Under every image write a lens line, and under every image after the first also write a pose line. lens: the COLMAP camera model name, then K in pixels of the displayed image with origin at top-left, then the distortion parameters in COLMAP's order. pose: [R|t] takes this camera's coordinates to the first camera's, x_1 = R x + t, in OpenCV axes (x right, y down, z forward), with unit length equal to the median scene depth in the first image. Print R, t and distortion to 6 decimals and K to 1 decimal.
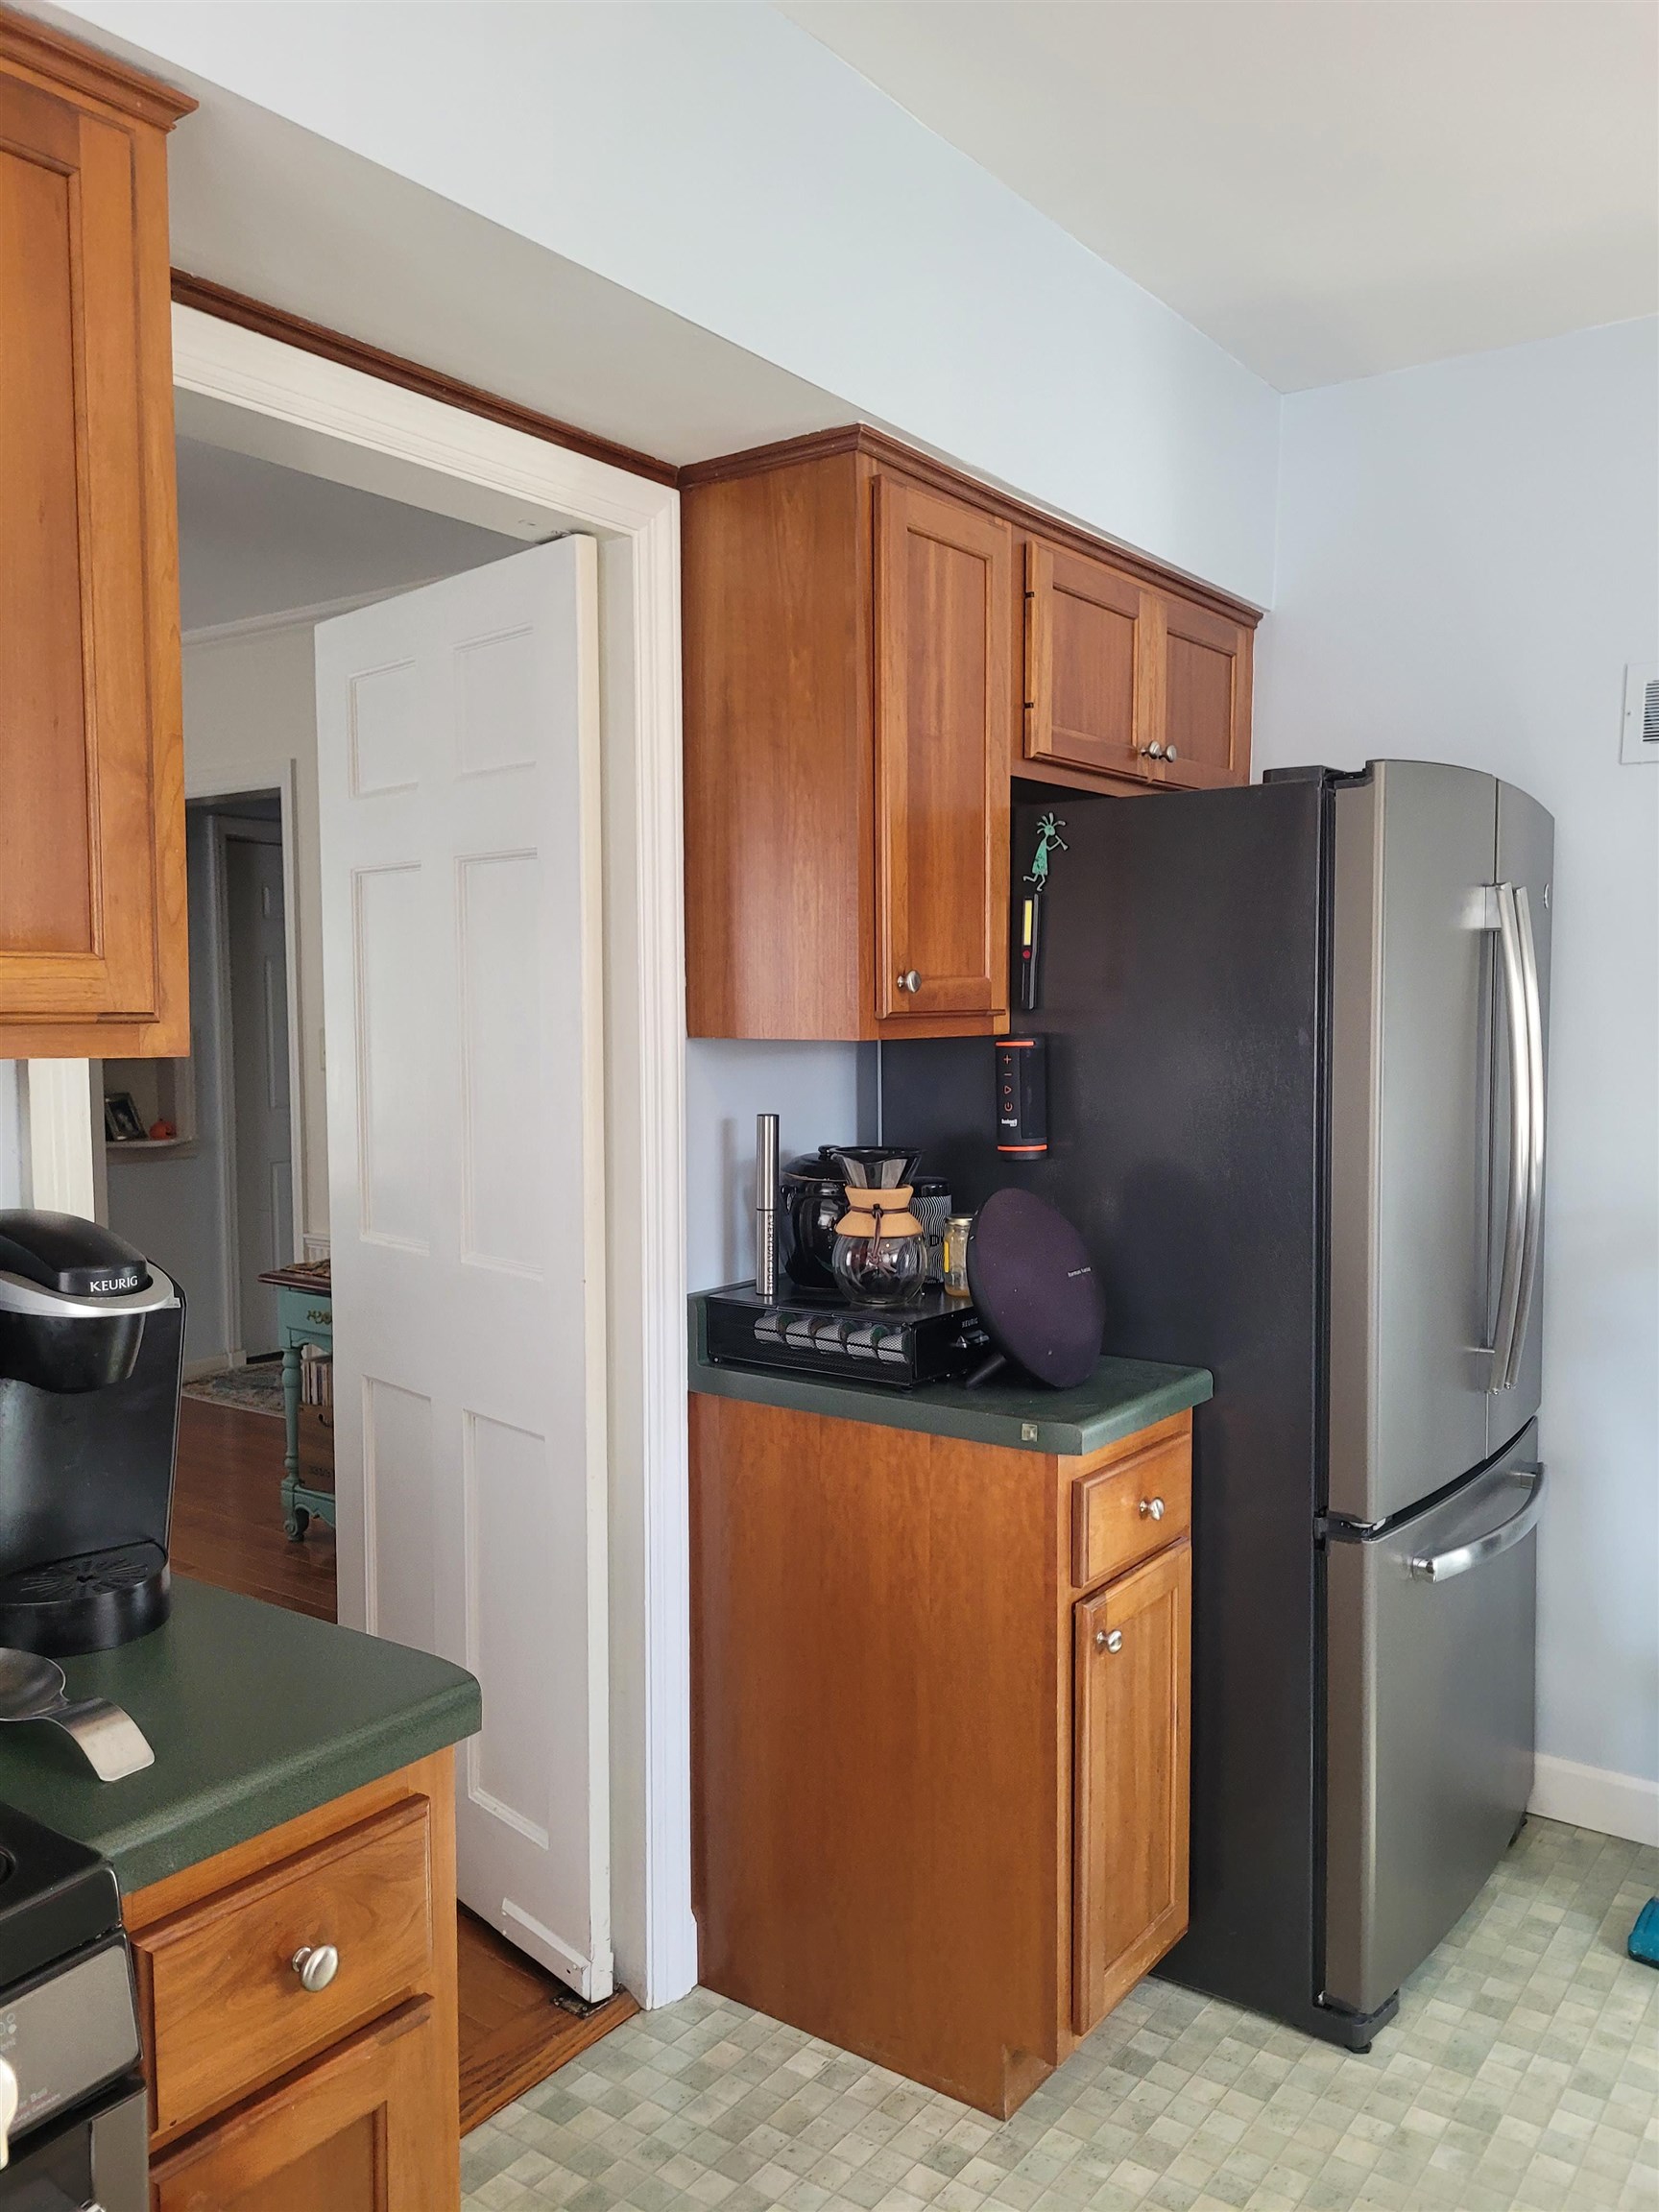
lens RADIAL K [[1658.3, 0, 829.9], [0, 1658.3, 1105.9], [0, 0, 1]] dist [0.057646, -0.048320]
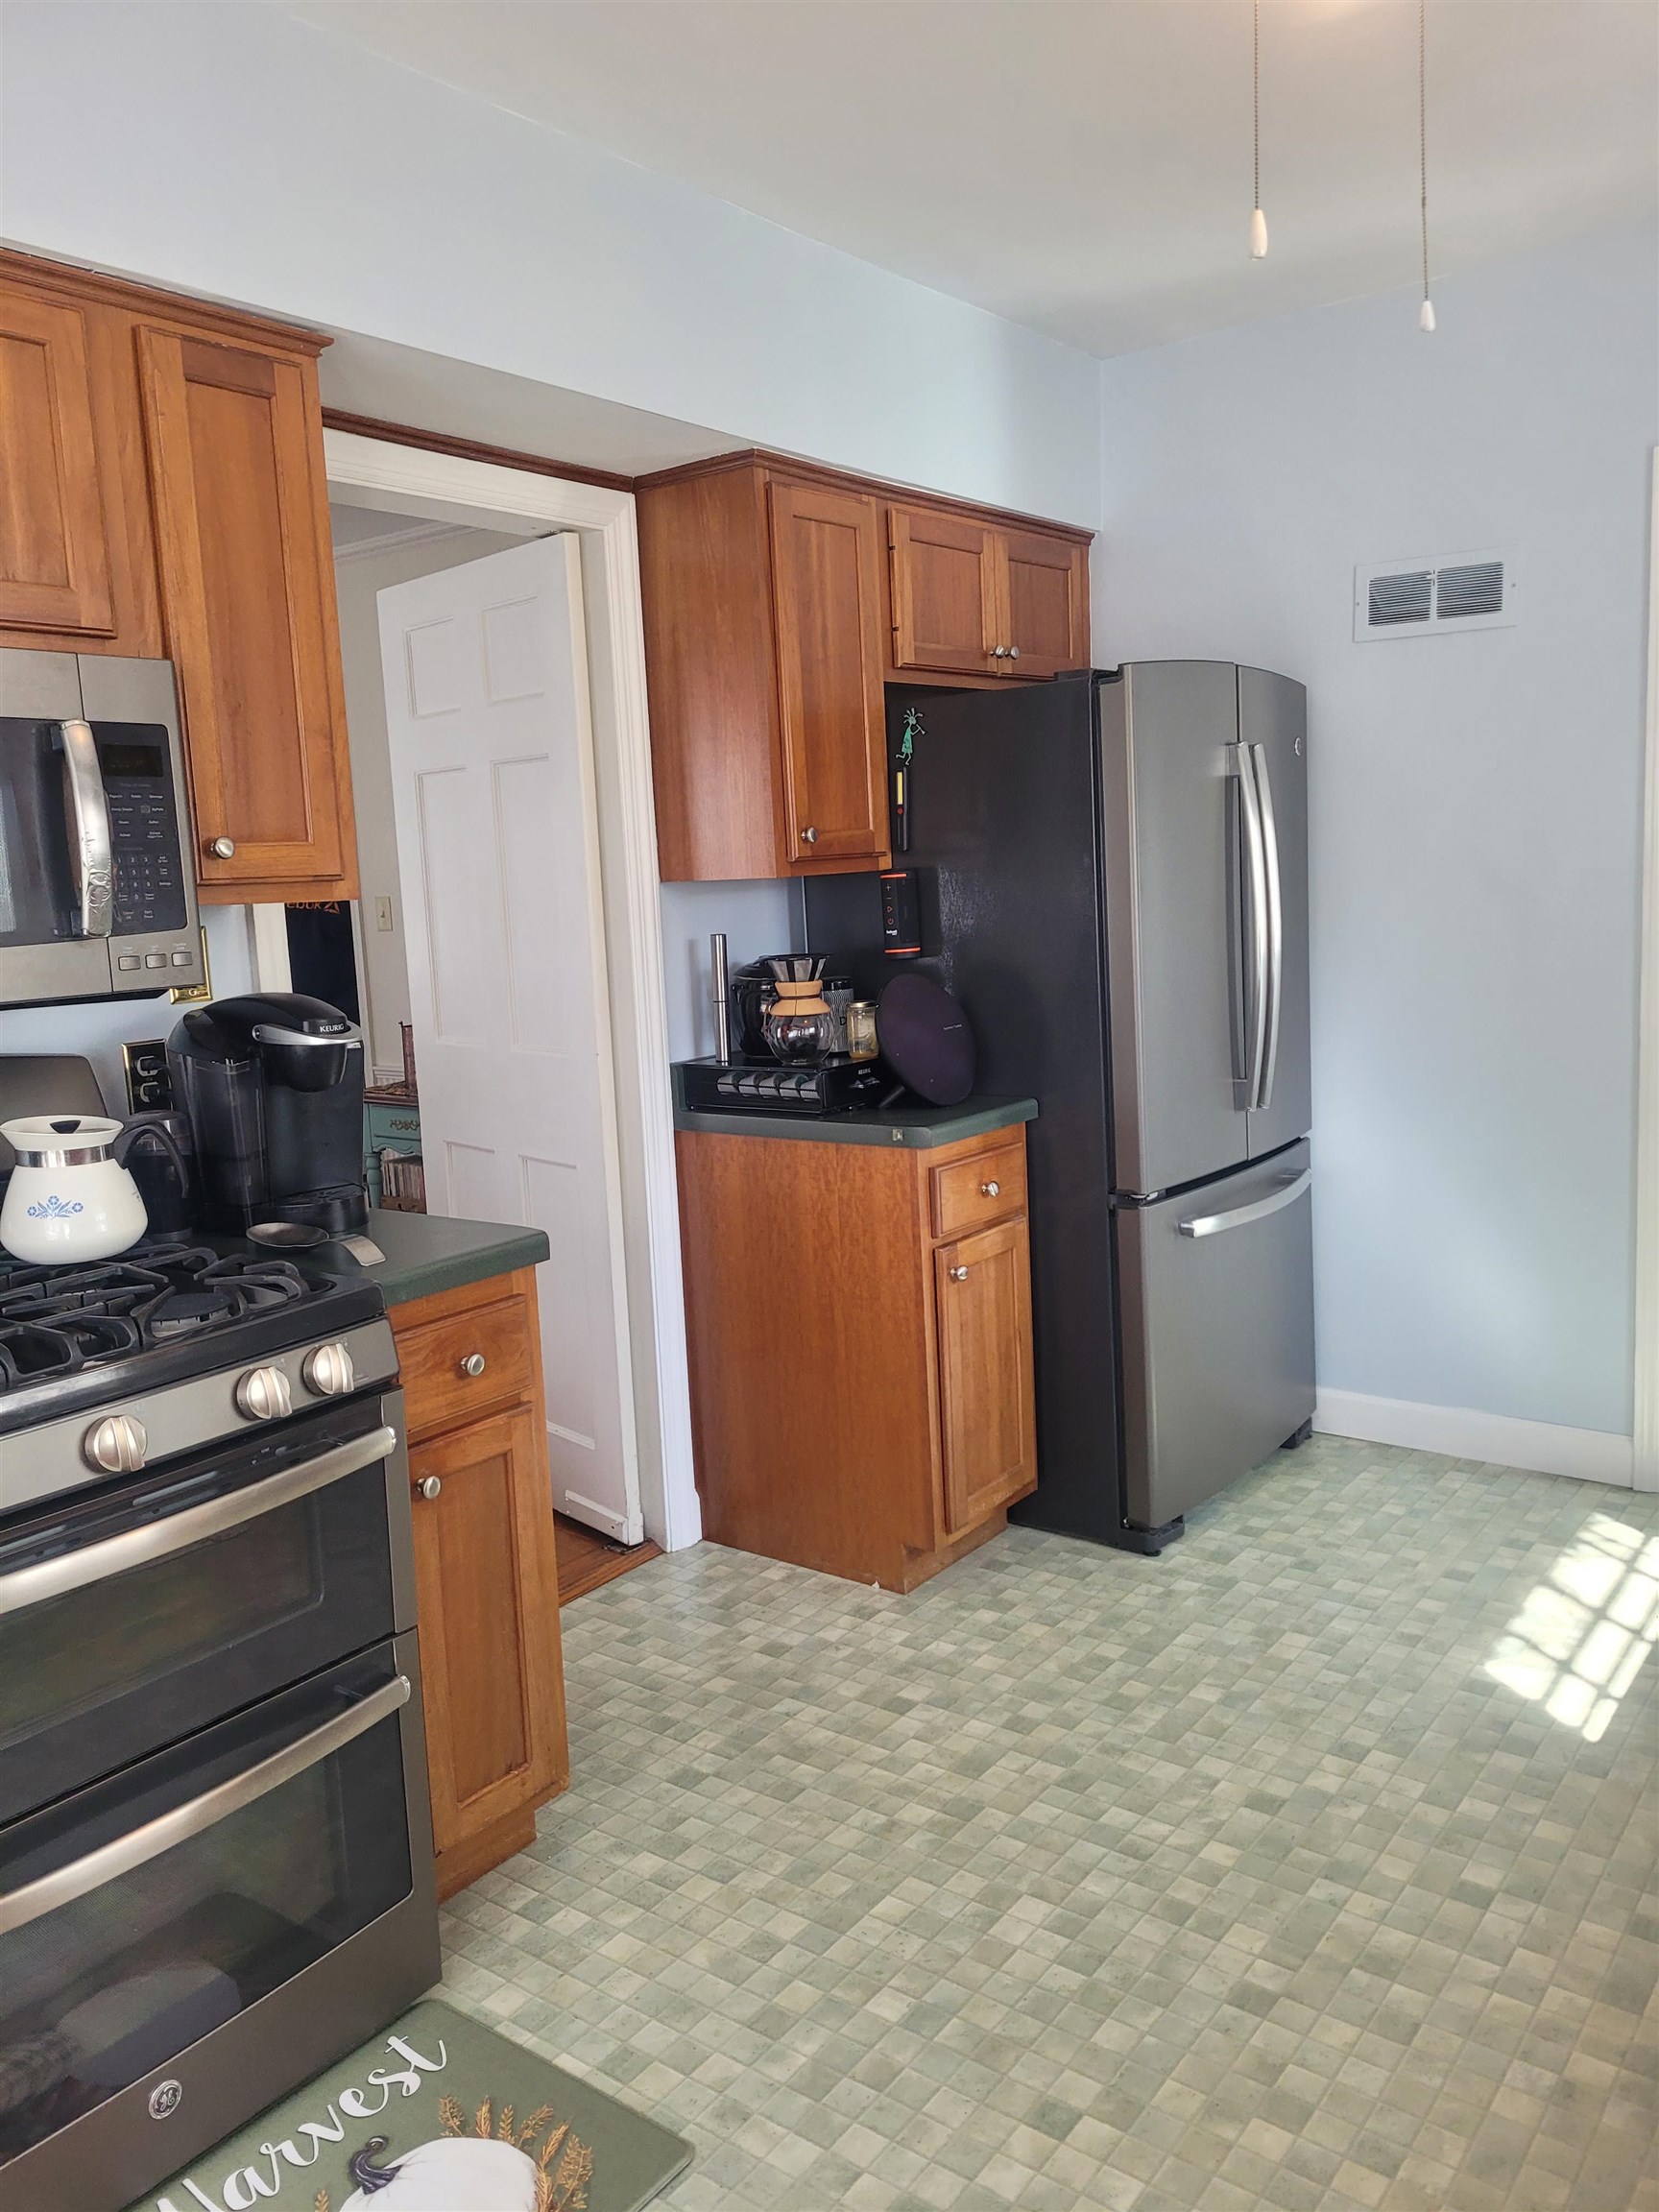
lens RADIAL K [[1658.3, 0, 779.3], [0, 1658.3, 1082.3], [0, 0, 1]] dist [0.057646, -0.048320]
pose [[0.998249, -0.042339, -0.041308, 0.069495], [0.045159, 0.996530, 0.069912, 0.035886], [0.038205, -0.071655, 0.996698, -0.438303]]
